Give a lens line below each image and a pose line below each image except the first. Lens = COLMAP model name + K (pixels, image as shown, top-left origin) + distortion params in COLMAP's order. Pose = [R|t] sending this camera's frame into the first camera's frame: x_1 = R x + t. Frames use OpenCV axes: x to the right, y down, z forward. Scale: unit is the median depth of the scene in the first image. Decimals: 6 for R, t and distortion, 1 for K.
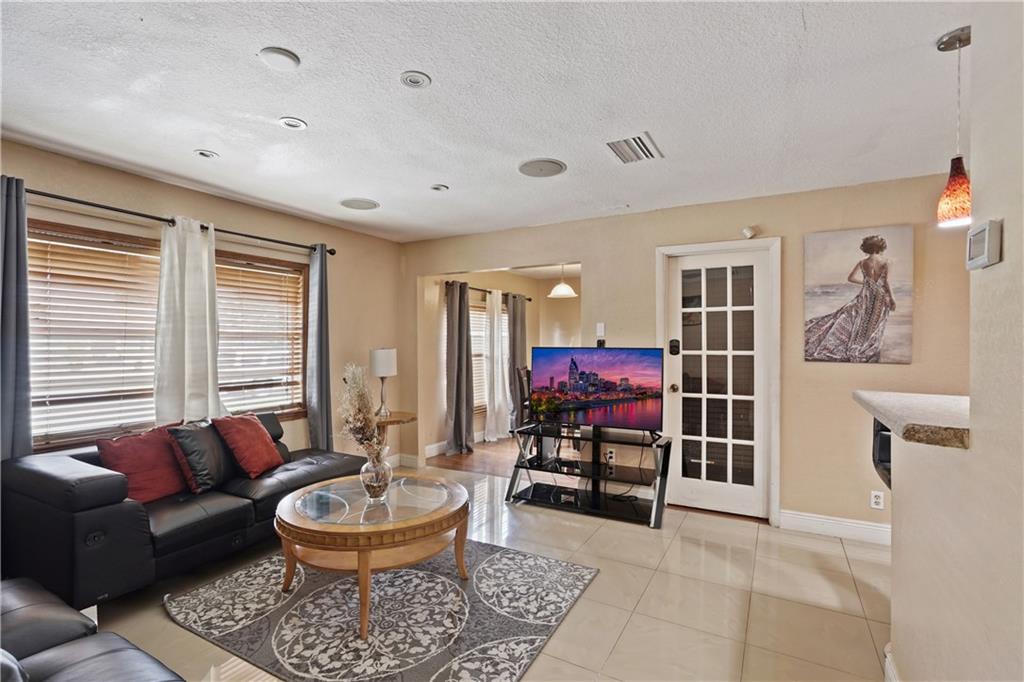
lens RADIAL K [[476.0, 0, 512.0], [0, 476.0, 341.0], [0, 0, 1]] dist [-0.004769, 0.000139]
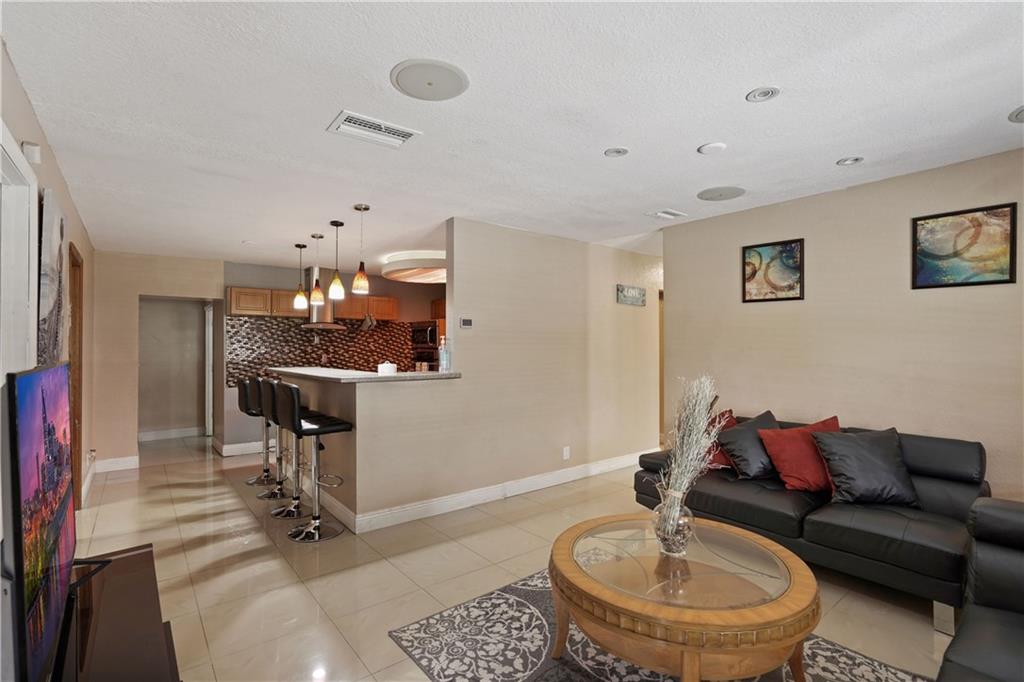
lens RADIAL K [[476.0, 0, 512.0], [0, 476.0, 341.0], [0, 0, 1]] dist [-0.004769, 0.000139]
pose [[-0.925998, 0.004024, 0.377506, -0.318256], [-0.000595, 0.999926, -0.012119, 0.001734], [-0.377527, -0.011446, -0.925928, 1.712389]]
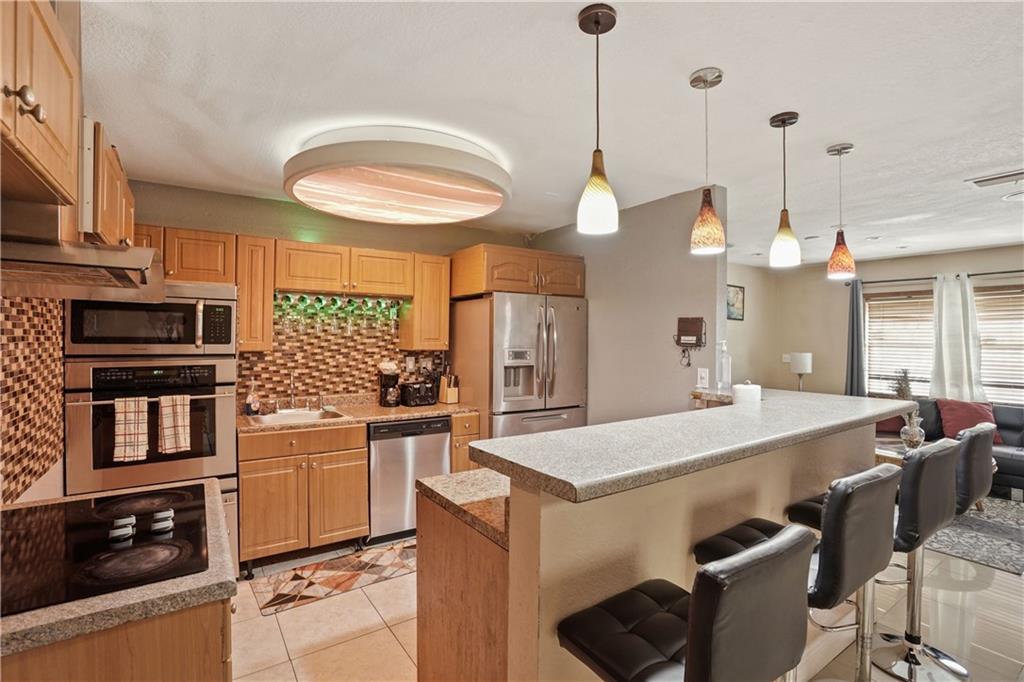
lens RADIAL K [[476.0, 0, 512.0], [0, 476.0, 341.0], [0, 0, 1]] dist [-0.004769, 0.000139]
pose [[-0.443195, 0.003501, -0.896419, 1.668048], [-0.004799, 0.999969, 0.006278, -0.037584], [0.896412, 0.007085, -0.443164, 0.466287]]
